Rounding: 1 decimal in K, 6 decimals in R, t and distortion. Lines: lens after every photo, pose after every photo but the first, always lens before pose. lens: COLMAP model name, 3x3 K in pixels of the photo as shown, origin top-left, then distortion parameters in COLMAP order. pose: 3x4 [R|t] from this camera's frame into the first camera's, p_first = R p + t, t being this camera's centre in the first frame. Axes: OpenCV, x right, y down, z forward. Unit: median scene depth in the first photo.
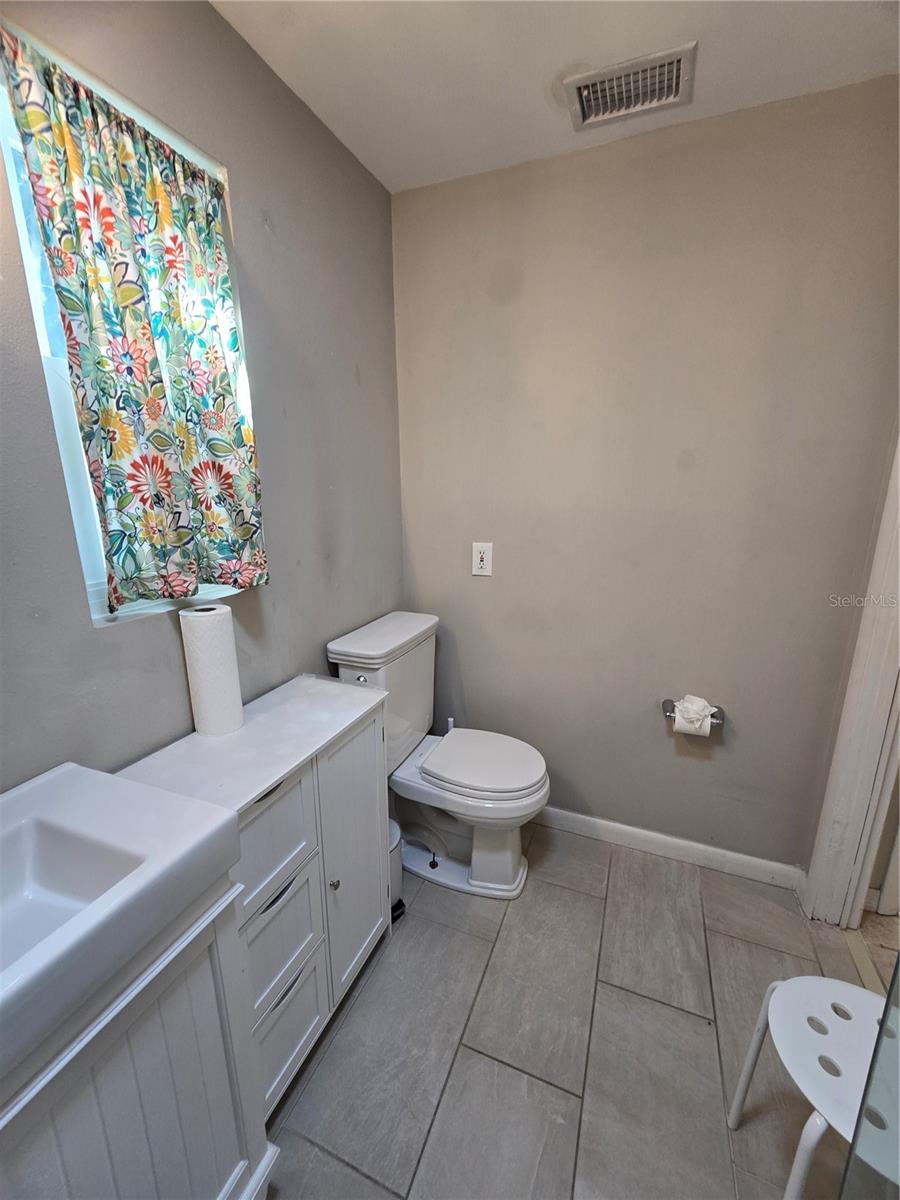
lens RADIAL K [[490.5, 0, 454.6], [0, 490.5, 601.0], [0, 0, 1]] dist [-0.002433, -0.000006]
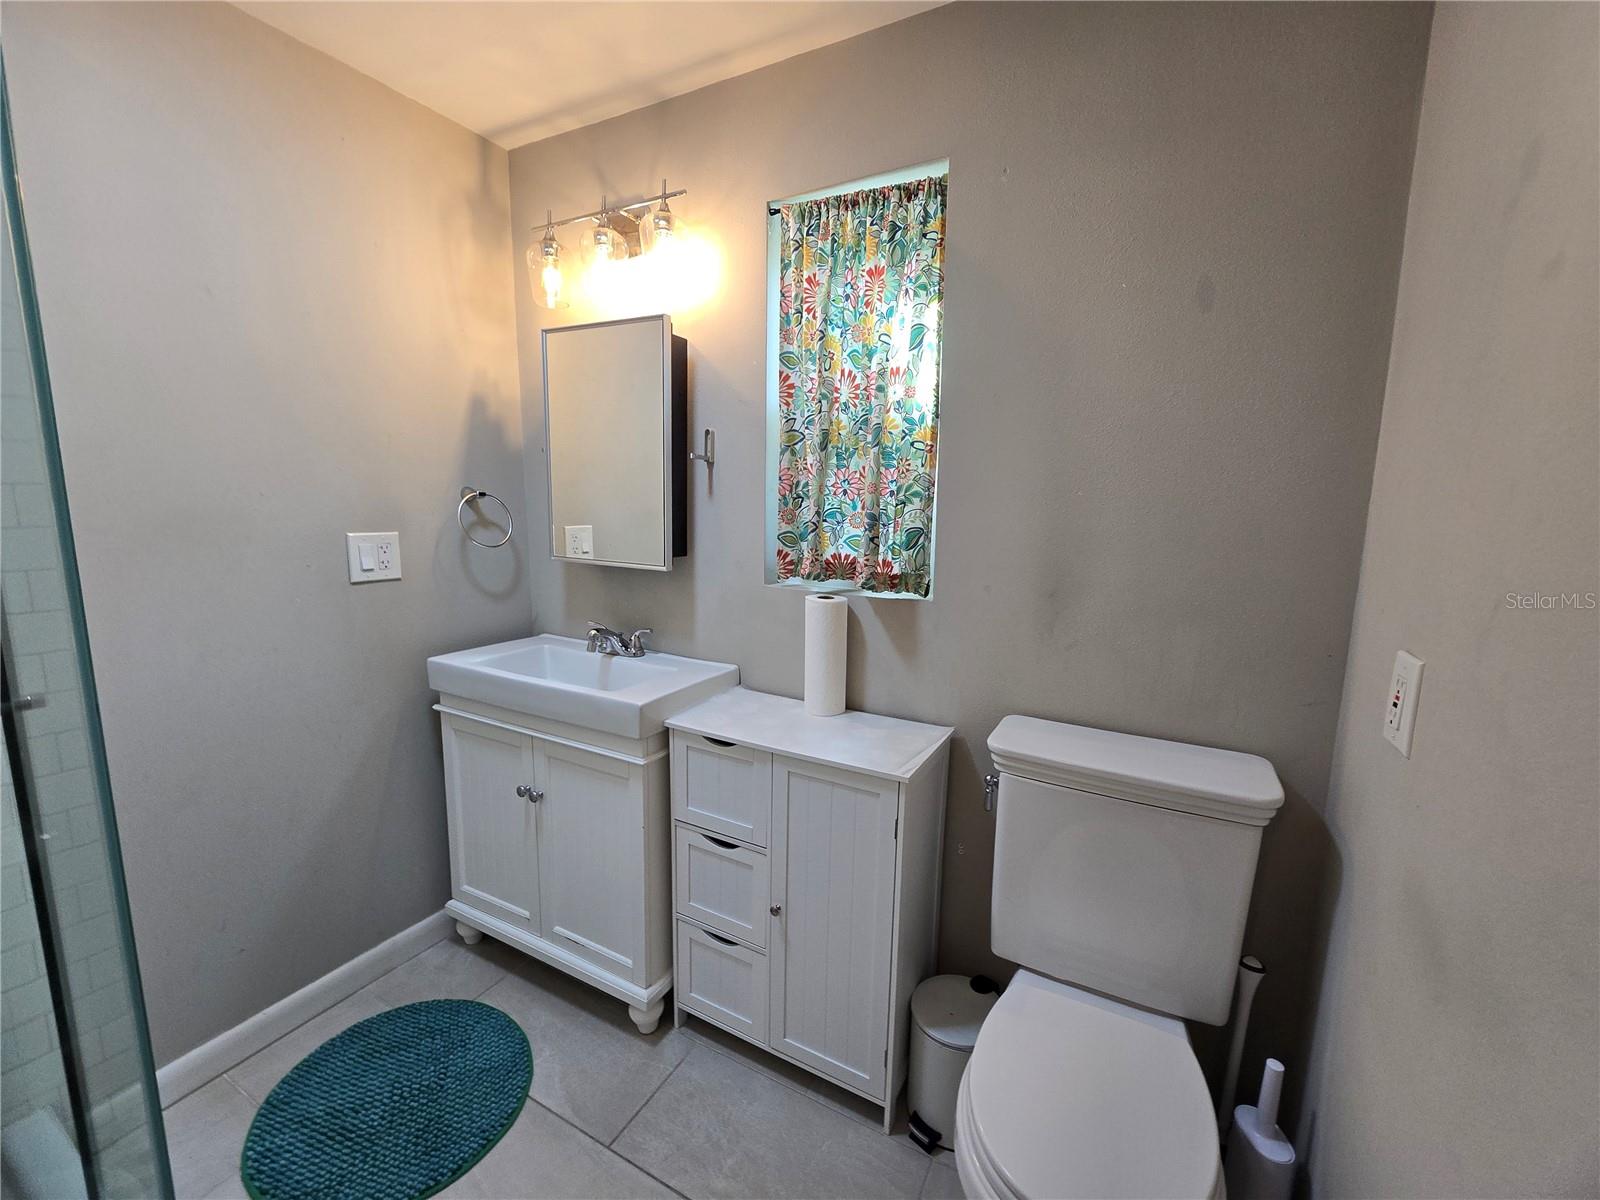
lens RADIAL K [[654.0, 0, 809.8], [0, 654.0, 603.3], [0, 0, 1]] dist [-0.002433, -0.000006]
pose [[-0.104140, 0.146720, -0.983681, 1.018960], [-0.254188, 0.952284, 0.168948, -0.225415], [0.961532, 0.267634, -0.061877, 1.147575]]
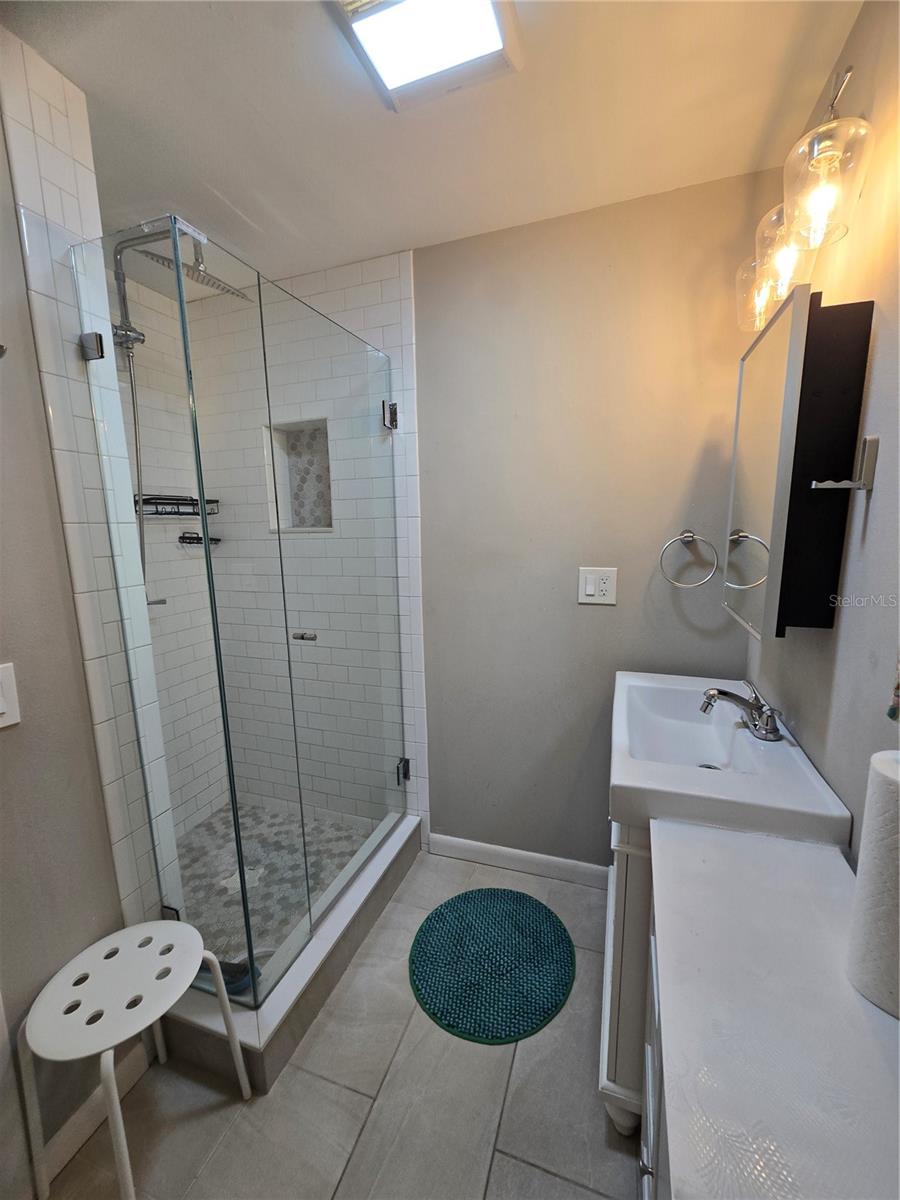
lens RADIAL K [[490.5, 0, 453.2], [0, 490.5, 607.3], [0, 0, 1]] dist [-0.002433, -0.000006]
pose [[-0.999114, 0.019158, -0.037460, 0.013273], [0.002965, 0.920169, 0.391509, -0.363704], [0.041970, 0.391052, -0.919411, 1.490636]]
